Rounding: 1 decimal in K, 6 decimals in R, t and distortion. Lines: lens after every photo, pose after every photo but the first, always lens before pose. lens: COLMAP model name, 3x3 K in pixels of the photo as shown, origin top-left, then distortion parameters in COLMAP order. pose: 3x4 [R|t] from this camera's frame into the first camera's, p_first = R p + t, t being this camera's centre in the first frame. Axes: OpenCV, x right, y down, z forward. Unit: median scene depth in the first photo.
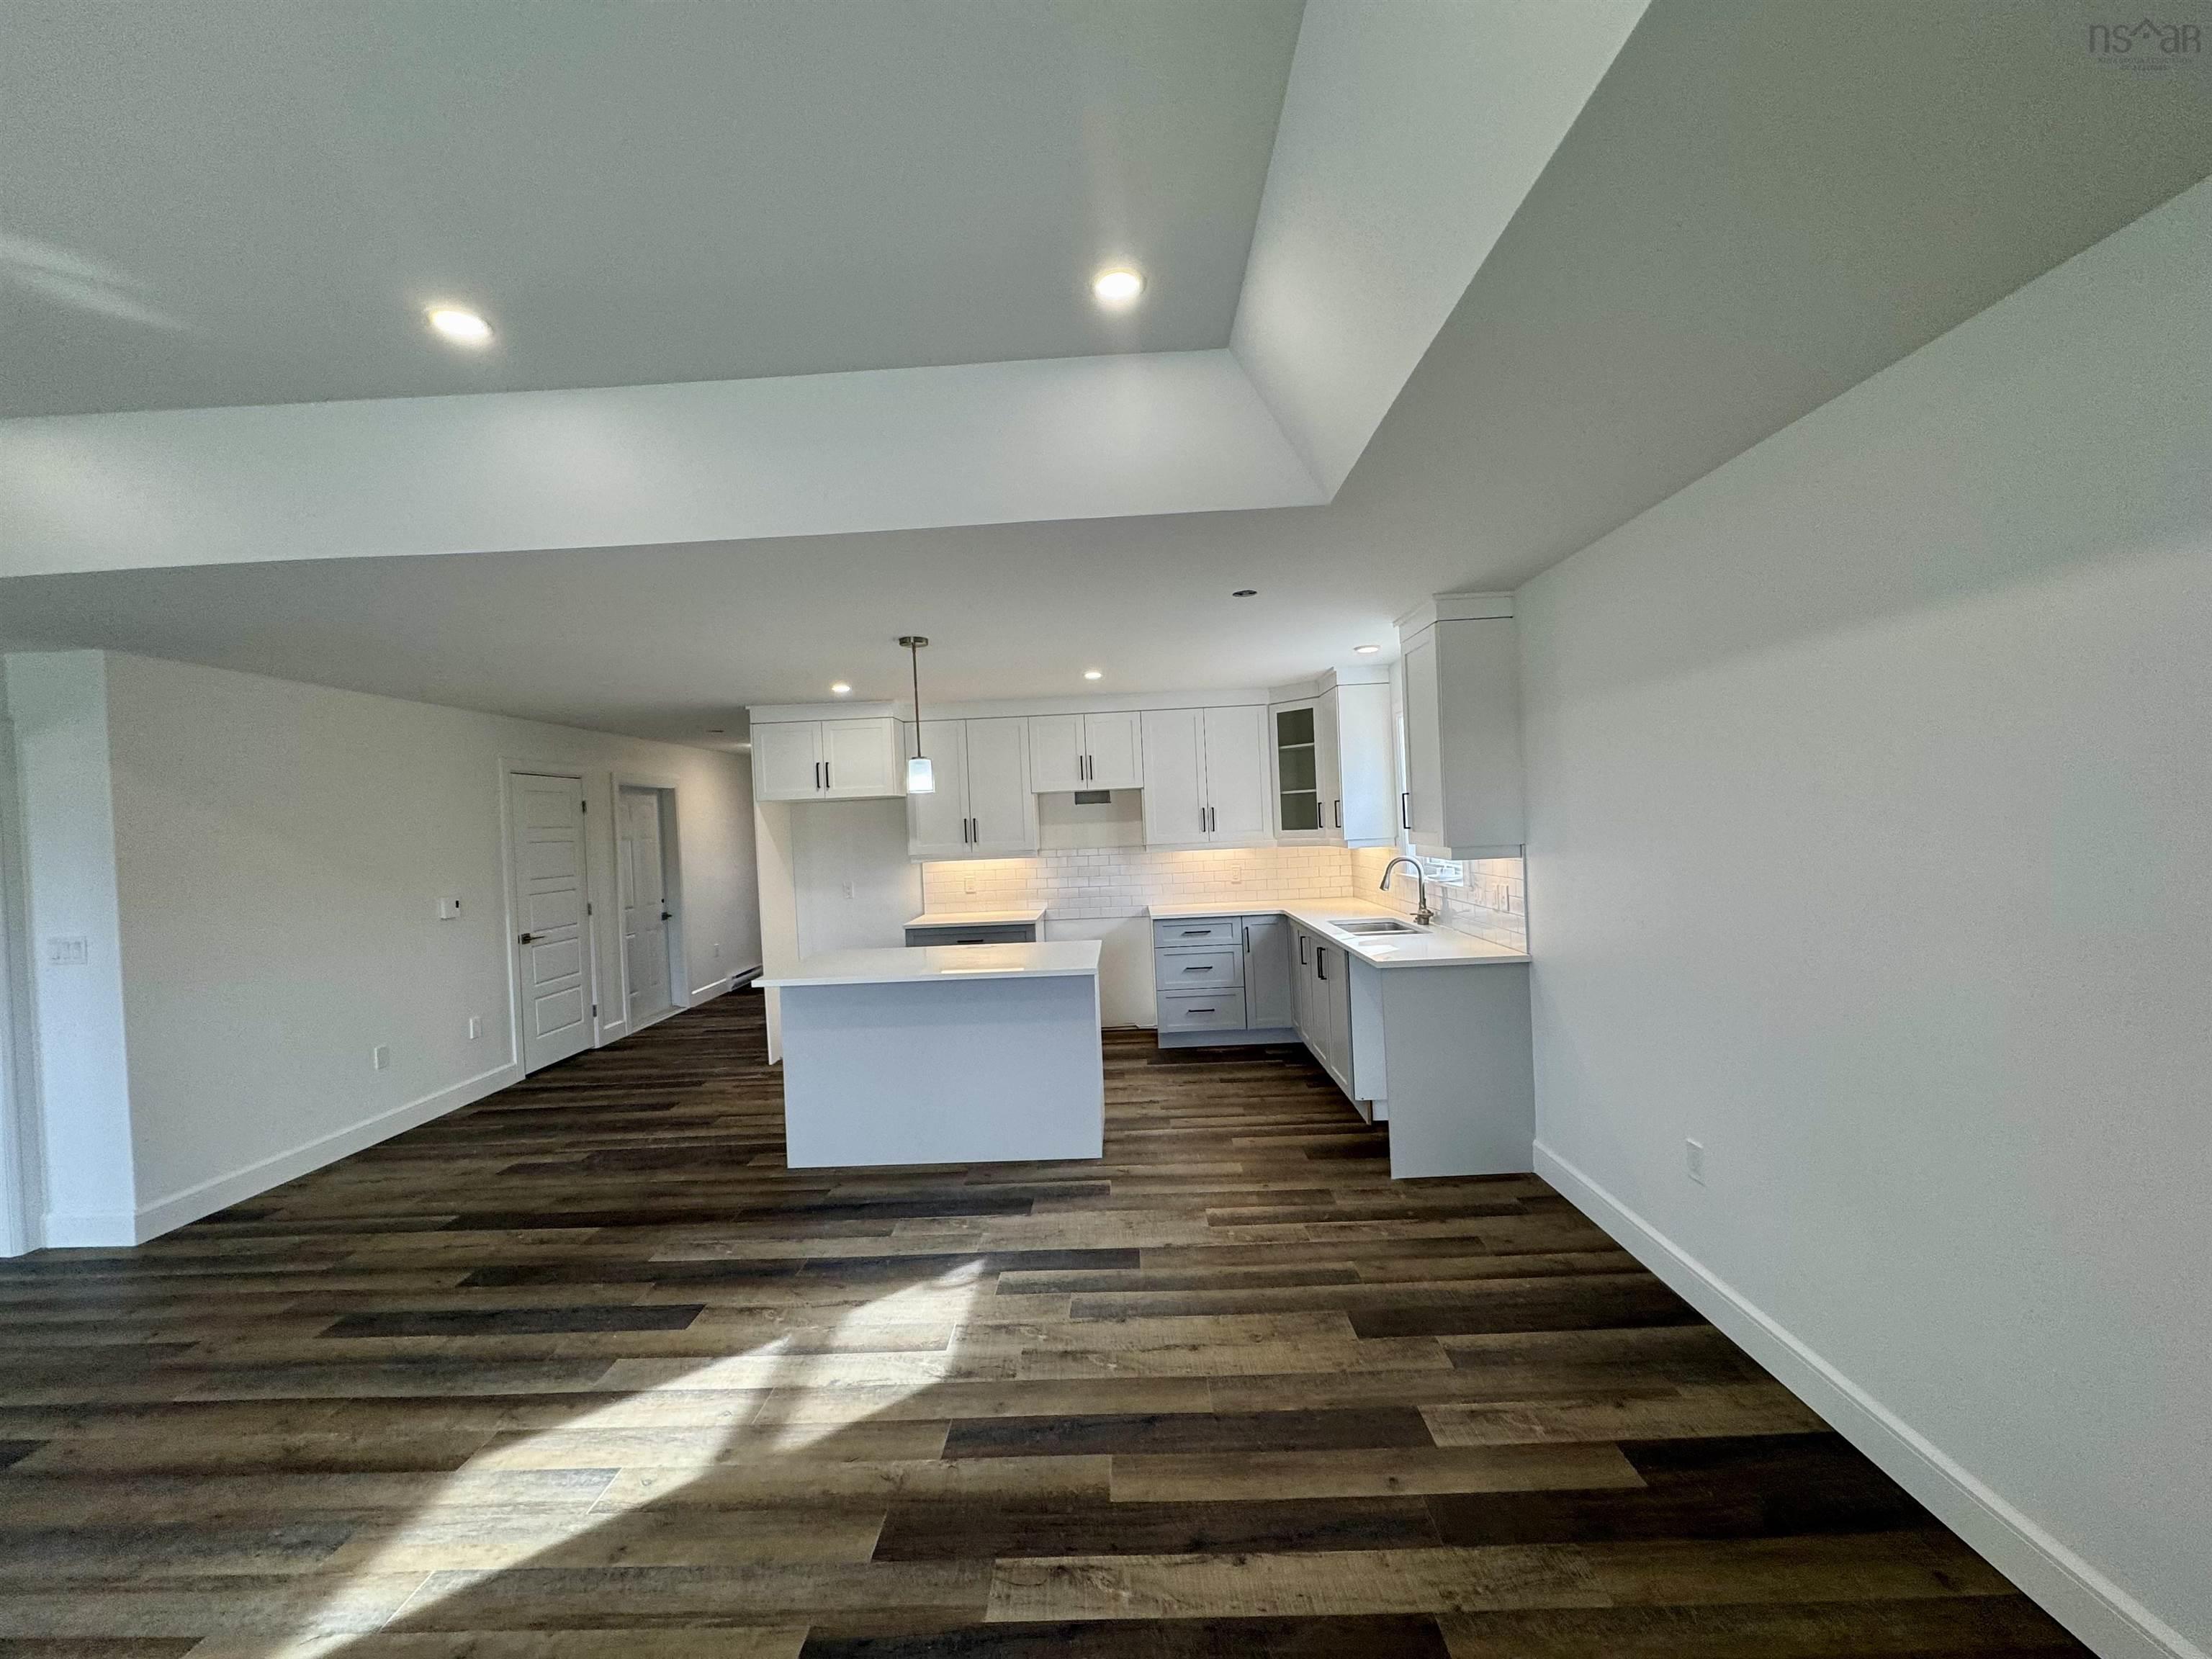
lens RADIAL K [[876.5, 0, 1104.8], [0, 876.5, 826.3], [0, 0, 1]] dist [-0.002378, 0.000655]
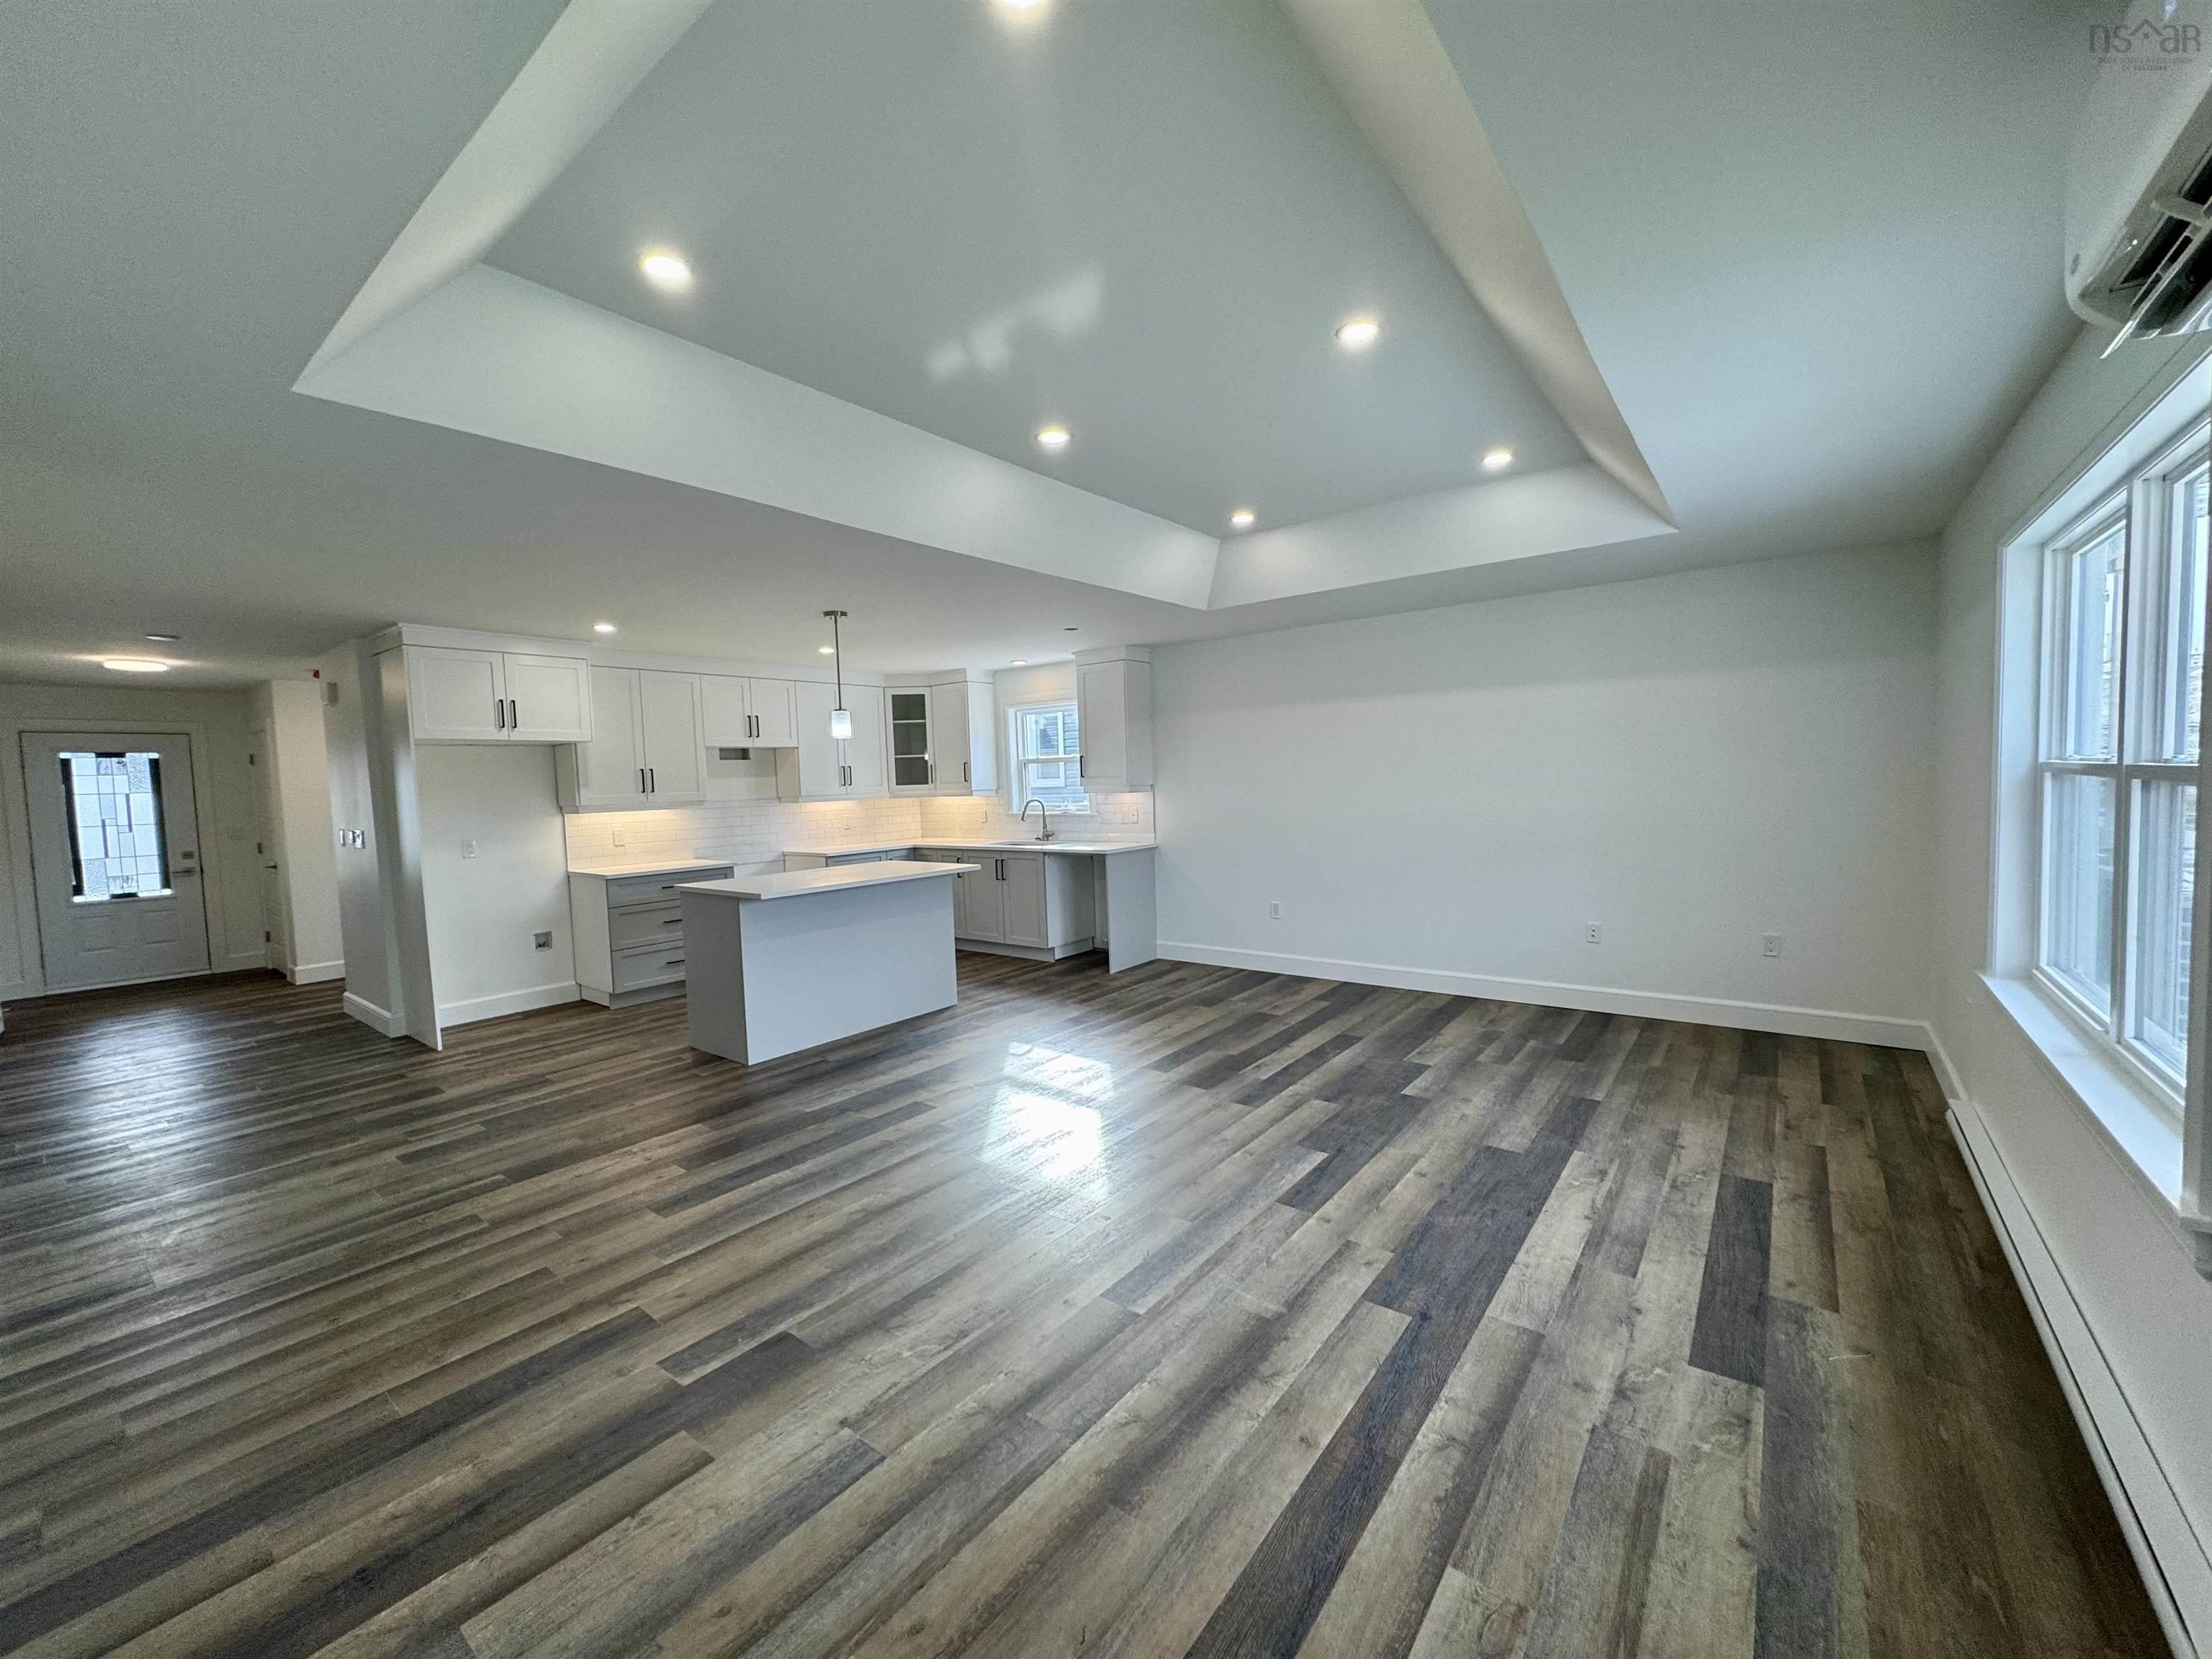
lens RADIAL K [[876.5, 0, 1107.1], [0, 876.5, 829.0], [0, 0, 1]] dist [-0.002378, 0.000655]
pose [[0.596877, -0.022922, 0.802005, -1.081786], [0.010556, 0.999730, 0.020718, 0.074927], [-0.802263, -0.003900, 0.596958, -0.044592]]
